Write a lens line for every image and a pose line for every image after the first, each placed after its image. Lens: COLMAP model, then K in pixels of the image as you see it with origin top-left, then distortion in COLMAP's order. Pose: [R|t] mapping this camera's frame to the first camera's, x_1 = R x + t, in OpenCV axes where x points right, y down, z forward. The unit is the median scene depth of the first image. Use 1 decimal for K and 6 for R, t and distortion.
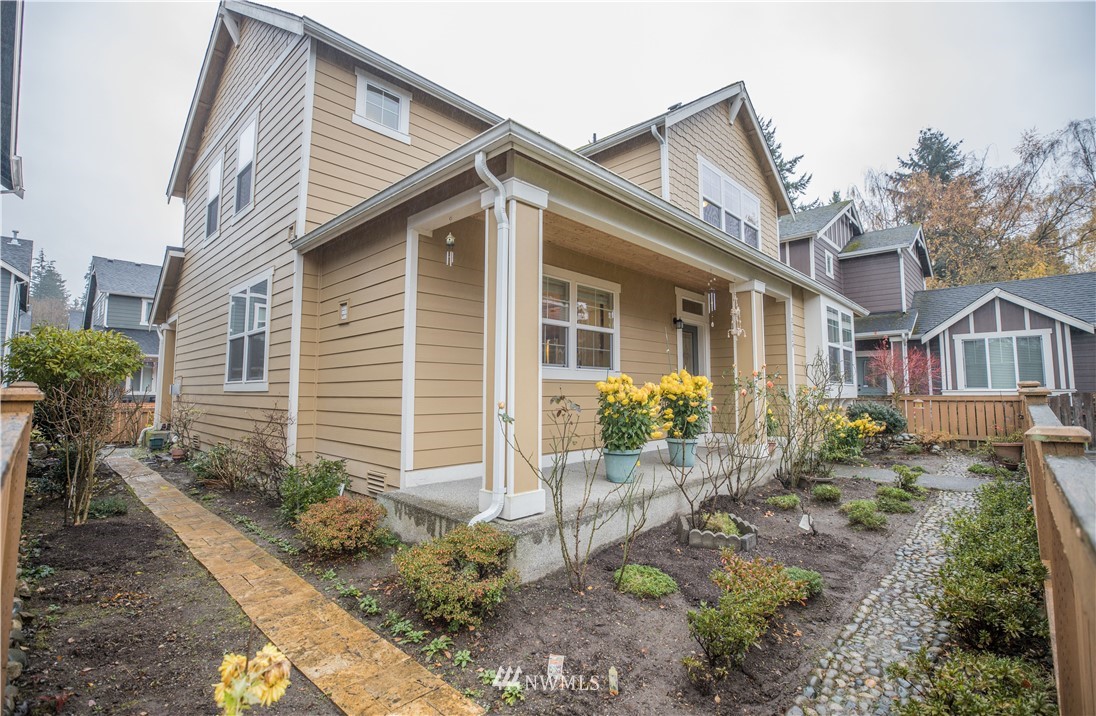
lens RADIAL K [[507.9, 0, 543.9], [0, 507.9, 352.9], [0, 0, 1]] dist [-0.038948, 0.008133]
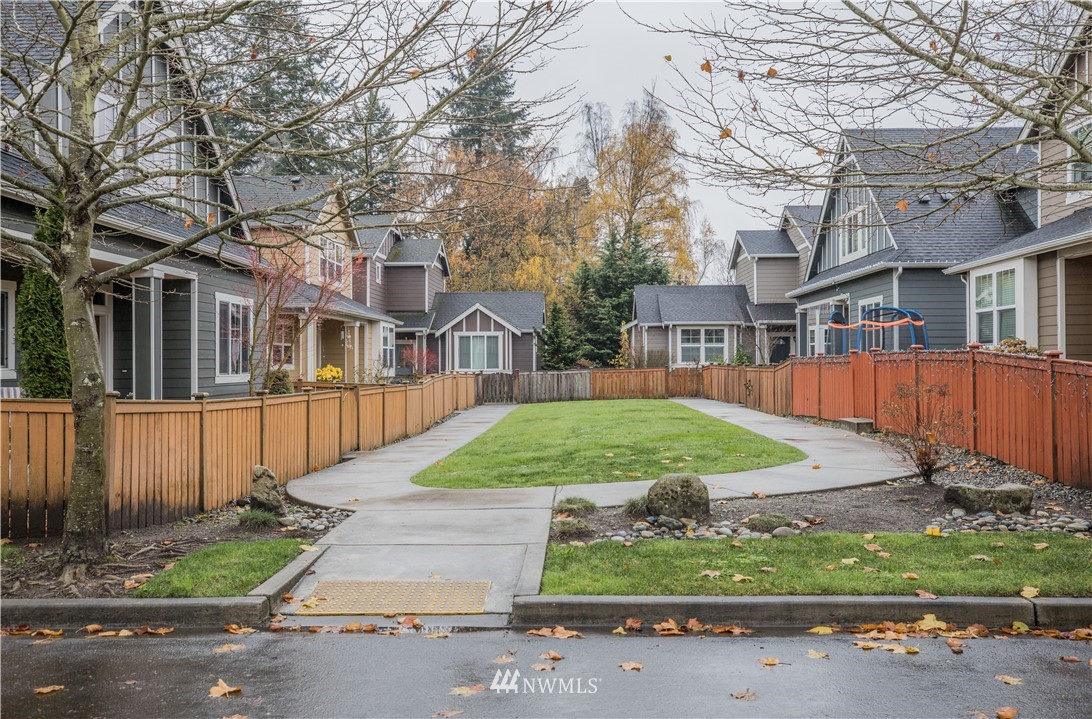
lens RADIAL K [[987.9, 0, 546.3], [0, 987.9, 360.0], [0, 0, 1]] dist [0.009866, 0.000000]
pose [[0.751315, -0.000678, 0.659943, -1.314902], [-0.048038, 0.997290, 0.055714, -0.193873], [-0.658193, -0.073562, 0.749247, -2.020808]]
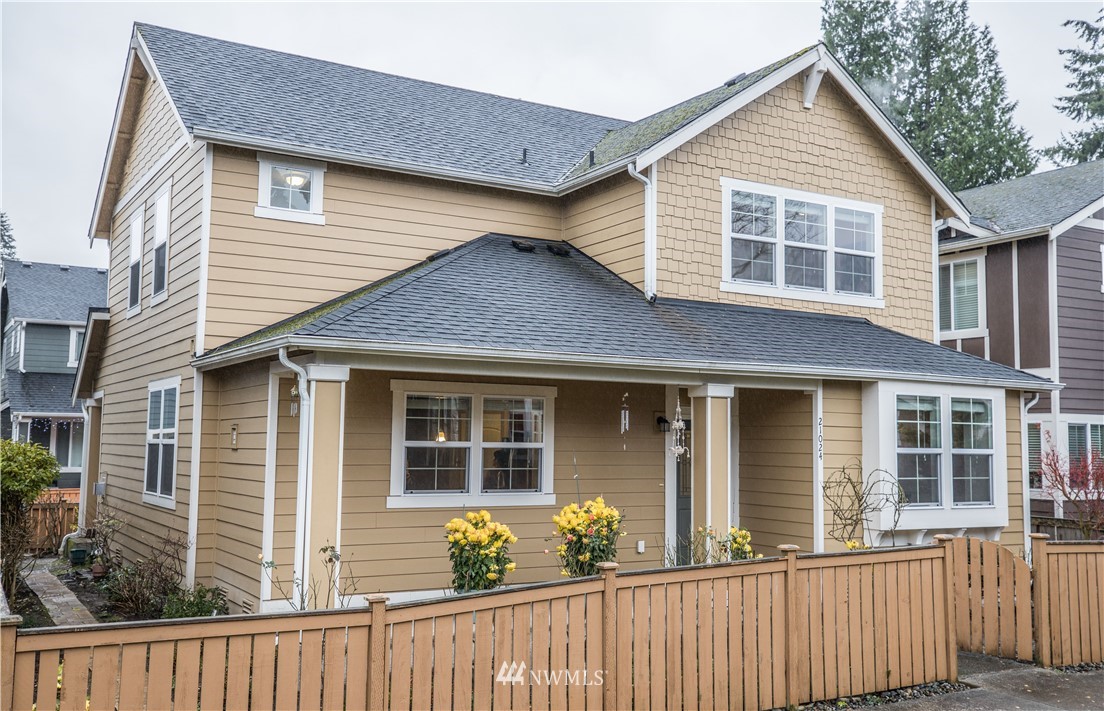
lens RADIAL K [[1098.1, 0, 547.7], [0, 1098.1, 351.4], [0, 0, 1]] dist [0.047831, 0.000000]
pose [[0.960429, -0.011574, -0.278284, 0.514208], [0.010411, 0.999930, -0.005657, -0.148191], [0.278330, 0.002536, 0.960482, -0.583964]]
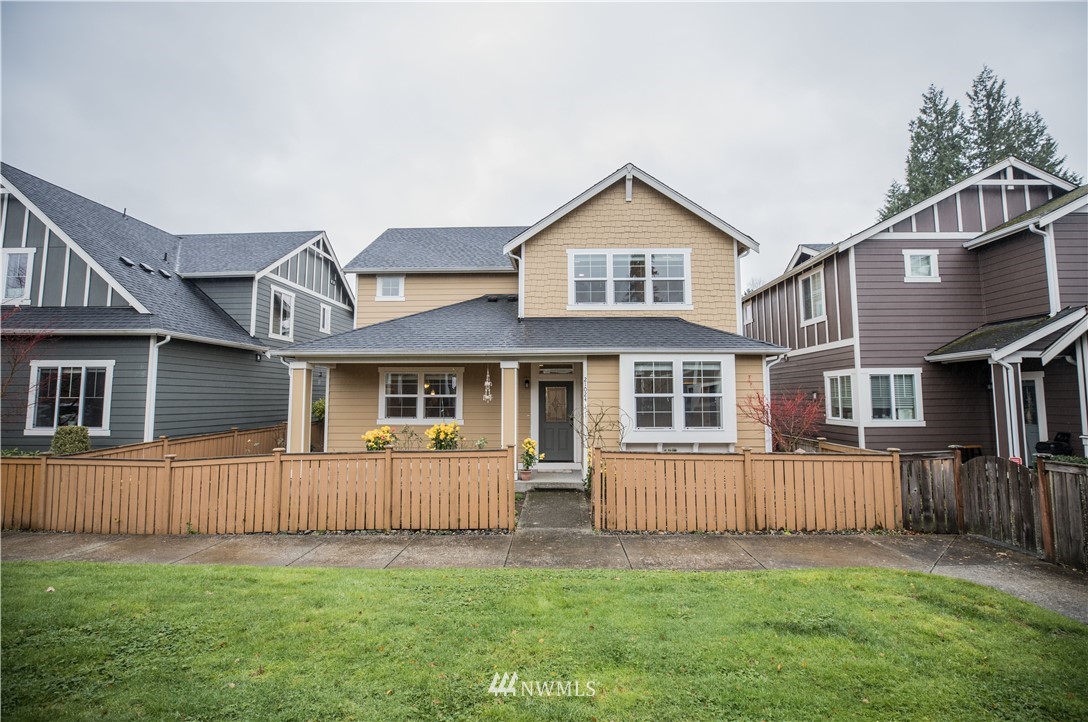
lens RADIAL K [[502.3, 0, 543.1], [0, 502.3, 359.1], [0, 0, 1]] dist [-0.032096, 0.006603]
pose [[0.652669, -0.060800, -0.755200, 1.279855], [0.063322, 0.997665, -0.025596, -0.082221], [0.754992, -0.031115, 0.654995, 0.092531]]
